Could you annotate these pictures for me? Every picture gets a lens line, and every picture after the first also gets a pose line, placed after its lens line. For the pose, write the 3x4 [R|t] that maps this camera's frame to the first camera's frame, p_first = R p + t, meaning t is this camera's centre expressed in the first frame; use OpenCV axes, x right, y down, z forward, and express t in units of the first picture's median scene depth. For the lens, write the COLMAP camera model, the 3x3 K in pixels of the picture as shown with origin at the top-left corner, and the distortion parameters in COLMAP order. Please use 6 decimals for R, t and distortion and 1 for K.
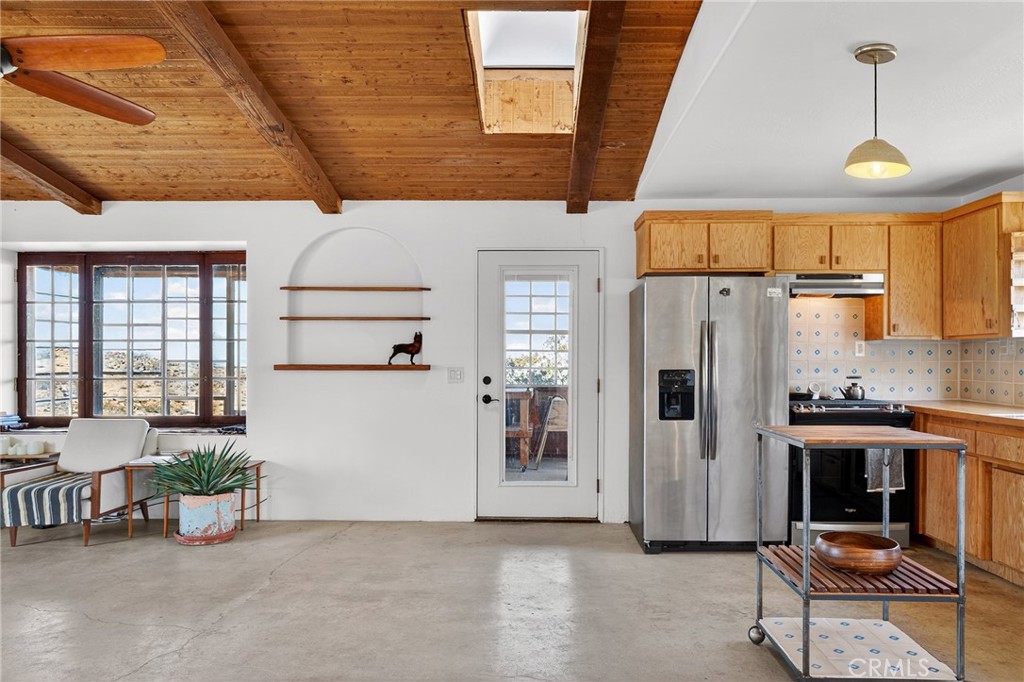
lens RADIAL K [[703.6, 0, 517.6], [0, 703.6, 364.5], [0, 0, 1]] dist [0.002964, 0.005380]
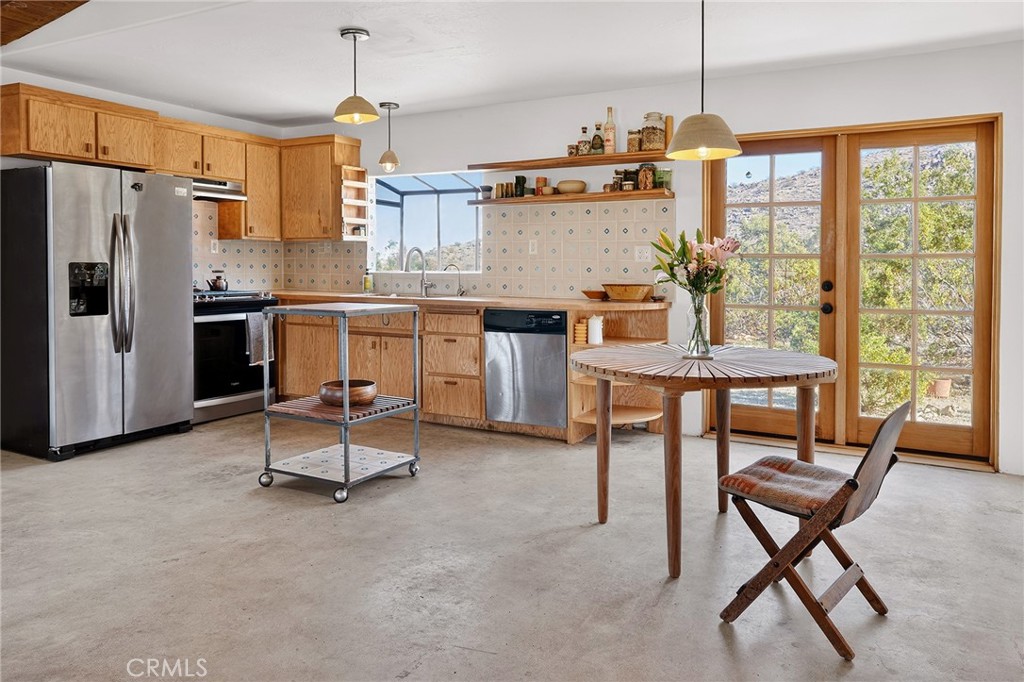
lens RADIAL K [[723.1, 0, 574.4], [0, 723.1, 282.3], [0, 0, 1]] dist [0.004609, 0.005652]
pose [[0.407807, -0.021973, 0.912804, -0.363638], [0.000929, 0.999720, 0.023650, 0.008756], [-0.913068, -0.008796, 0.407713, -0.002315]]
